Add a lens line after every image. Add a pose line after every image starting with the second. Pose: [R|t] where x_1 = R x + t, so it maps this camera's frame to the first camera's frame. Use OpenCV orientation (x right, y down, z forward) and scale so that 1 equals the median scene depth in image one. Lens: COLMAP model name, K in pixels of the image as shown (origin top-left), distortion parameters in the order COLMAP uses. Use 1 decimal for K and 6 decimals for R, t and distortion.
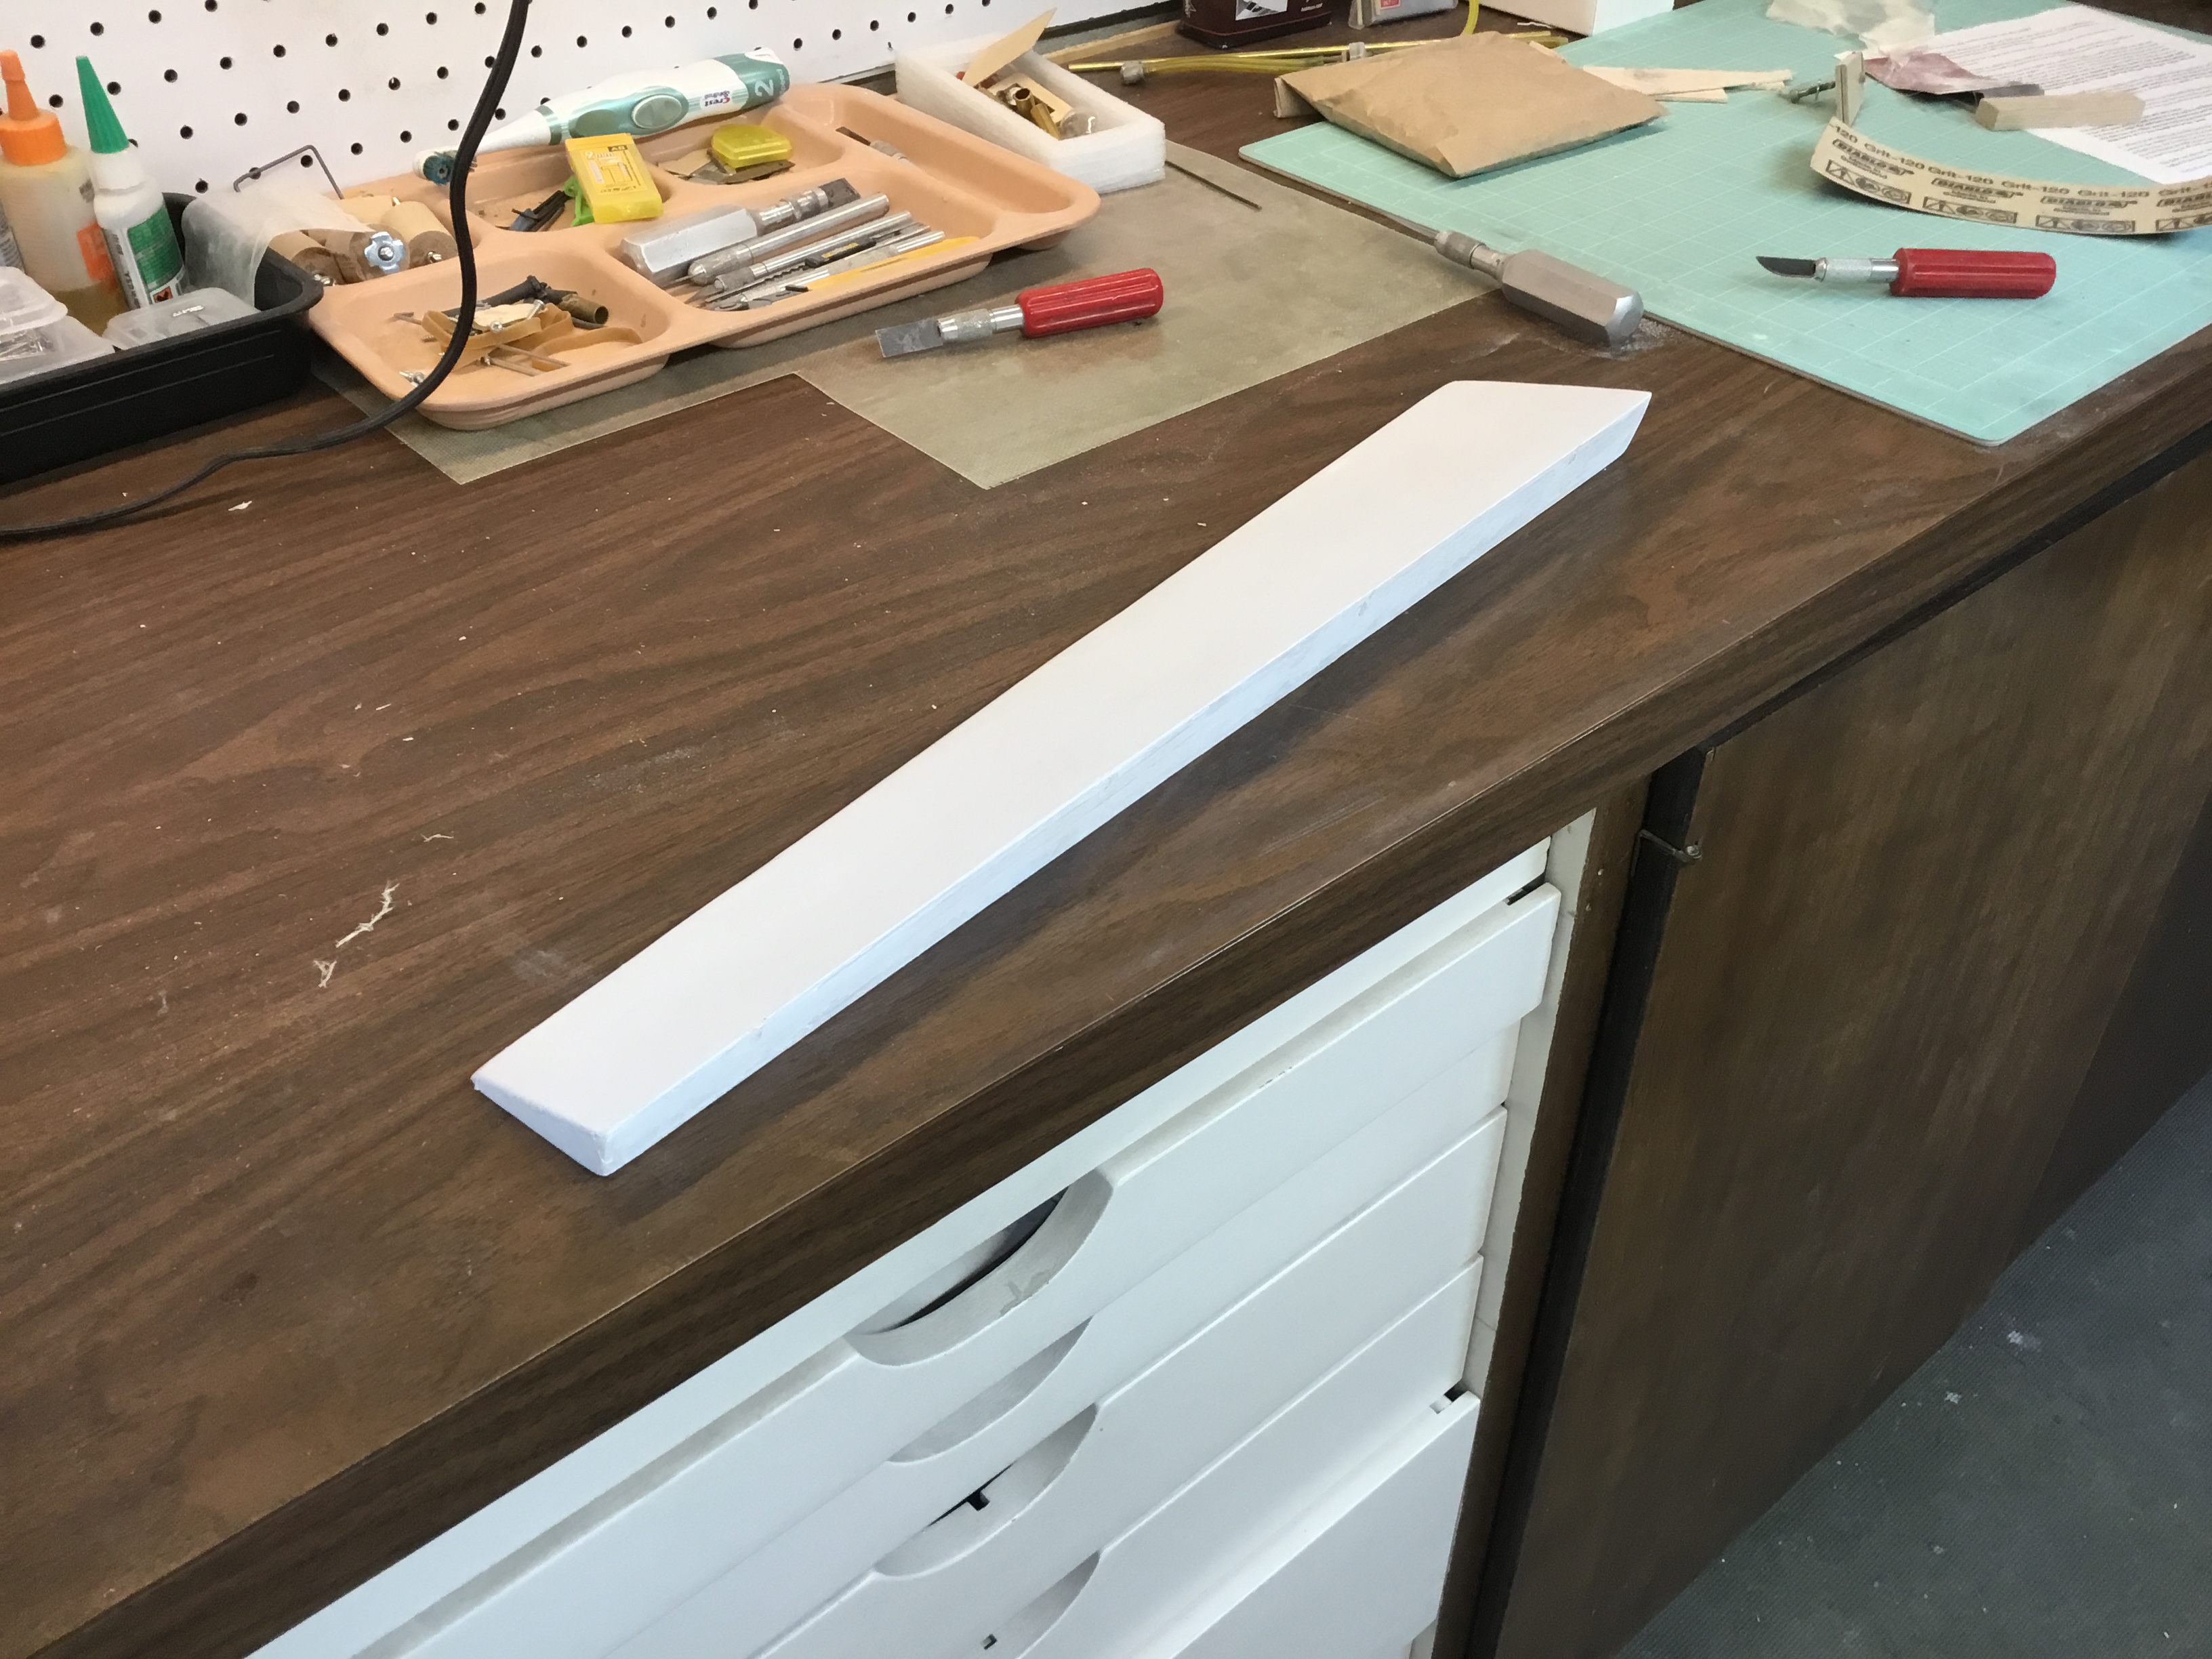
lens RADIAL K [[2027.8, 0, 1106.0], [0, 2027.8, 829.5], [0, 0, 1]] dist [0.037562, -0.005027]
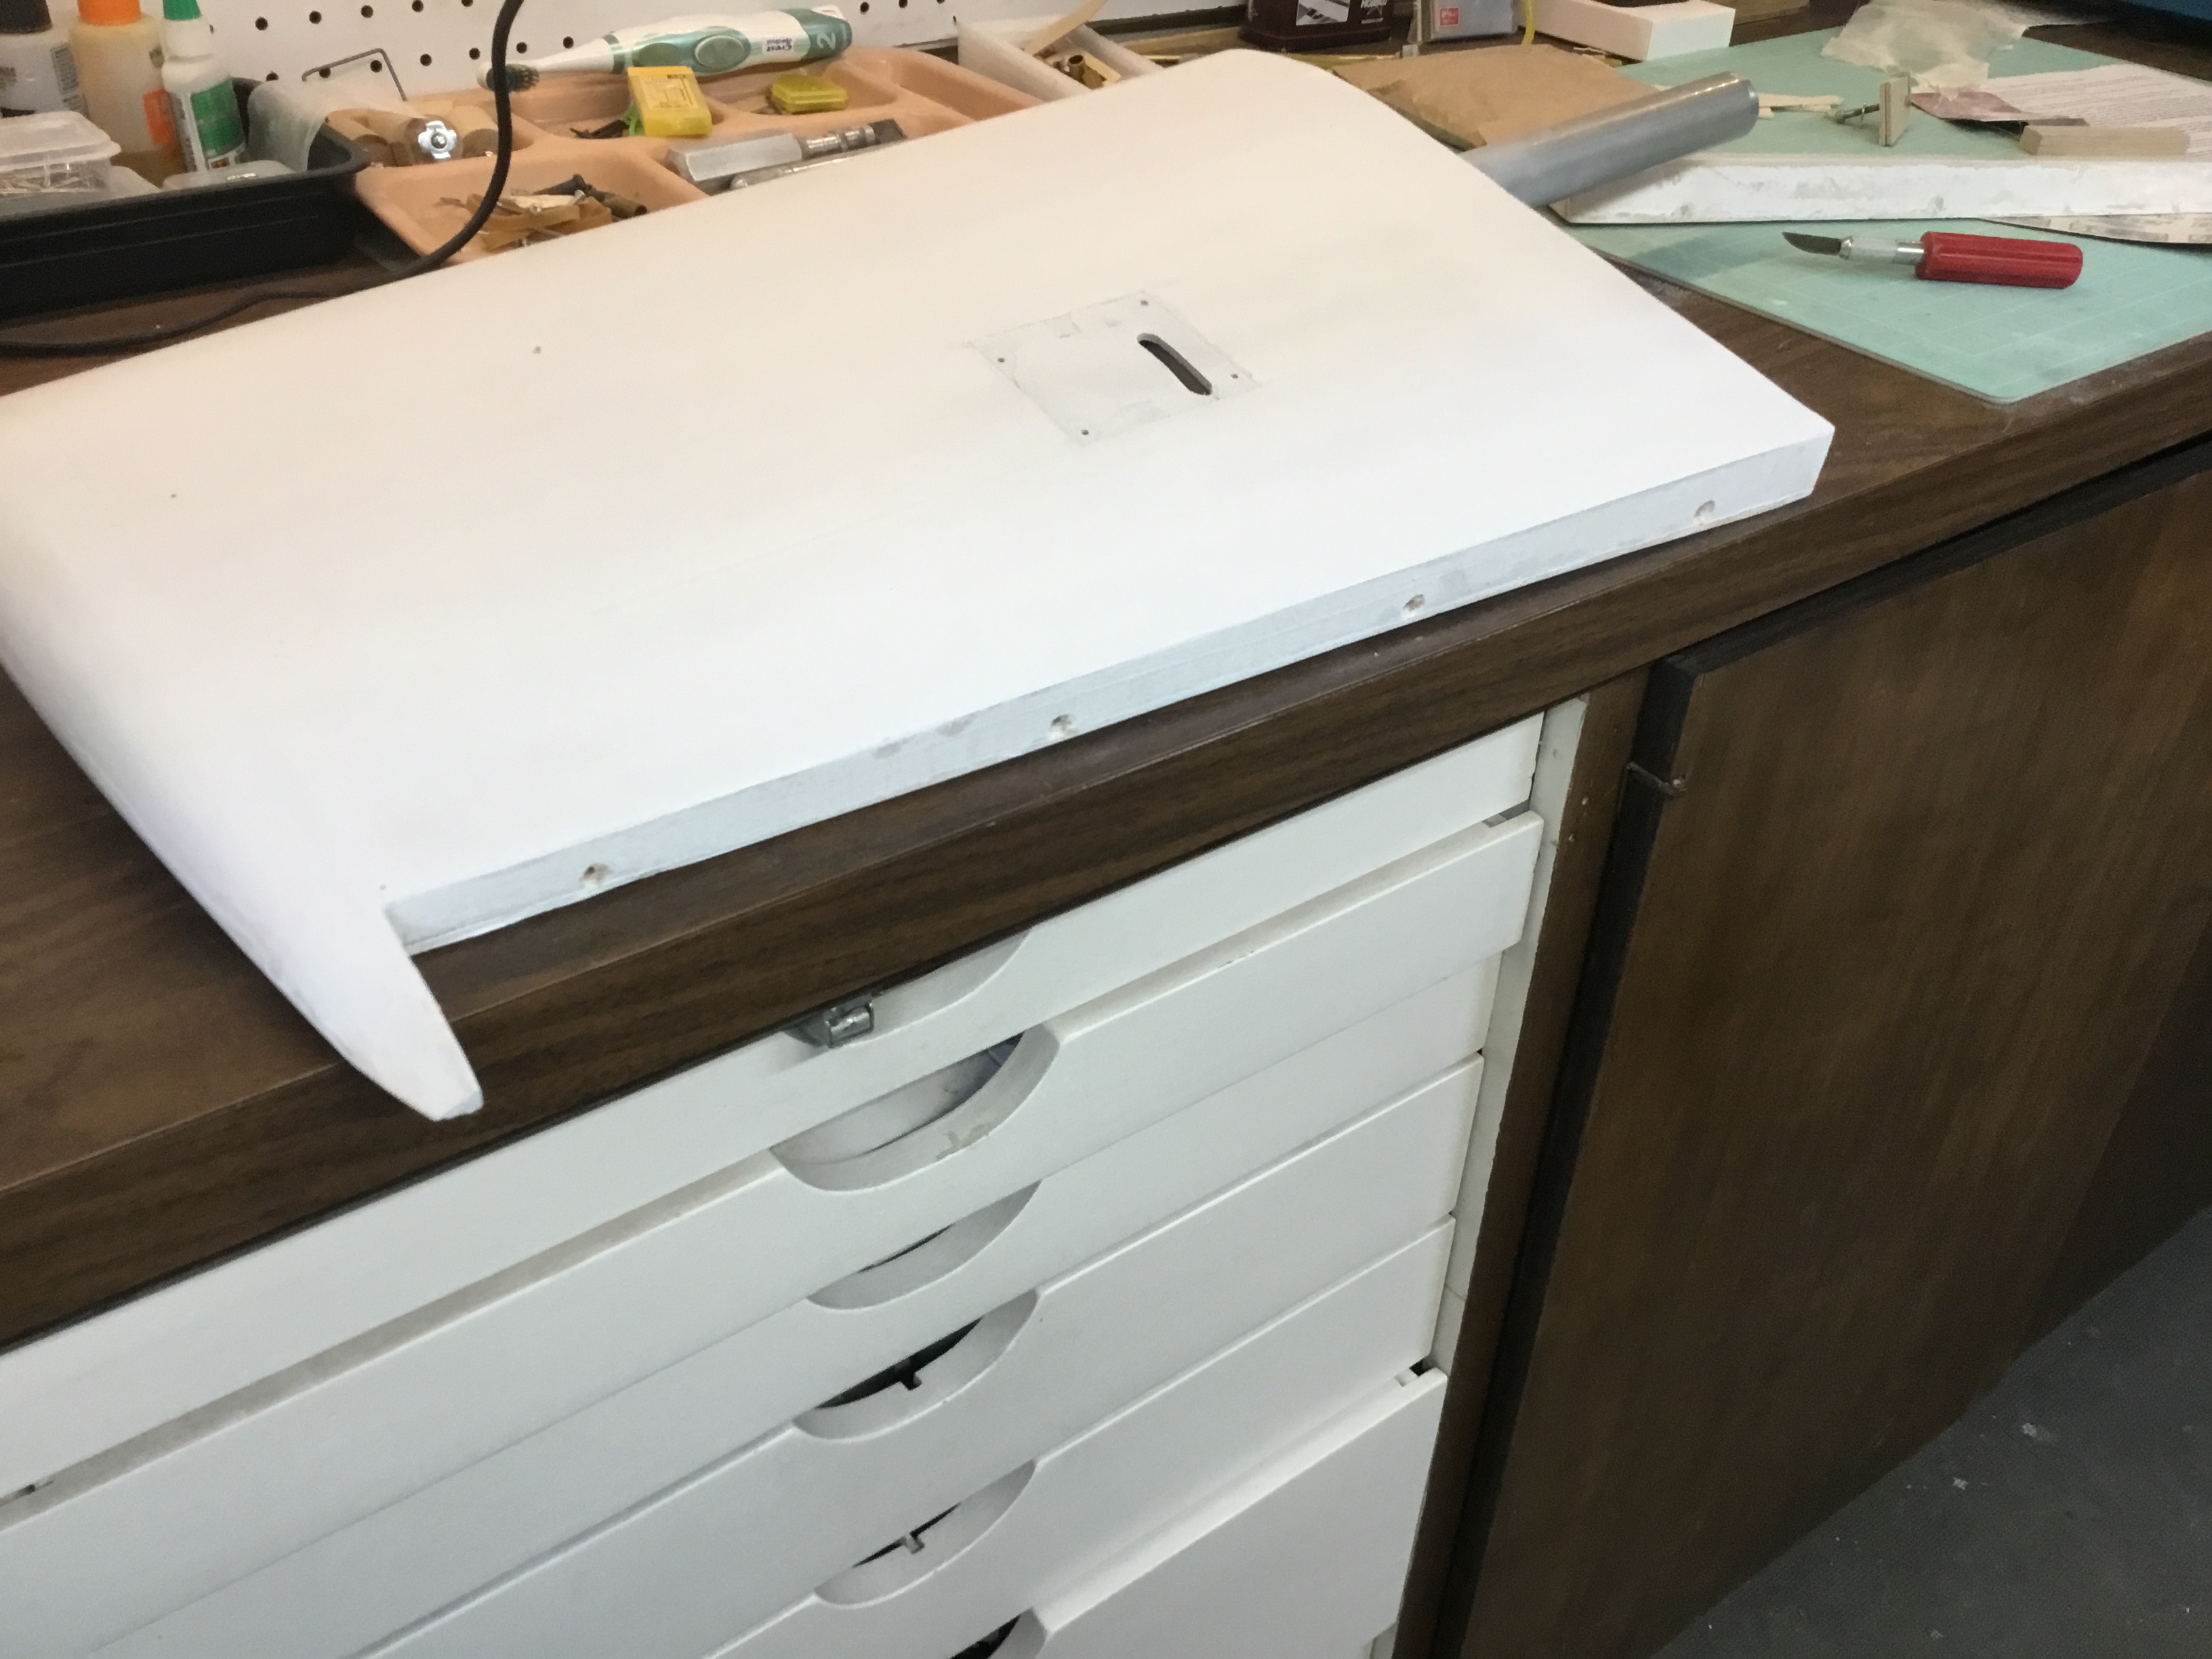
lens RADIAL K [[2016.9, 0, 1106.0], [0, 2016.9, 829.5], [0, 0, 1]] dist [0.039956, -0.001240]
pose [[0.997172, 0.066808, -0.034413, 0.040112], [-0.068903, 0.995582, -0.063789, 0.101326], [0.030000, 0.065980, 0.997370, 0.008137]]
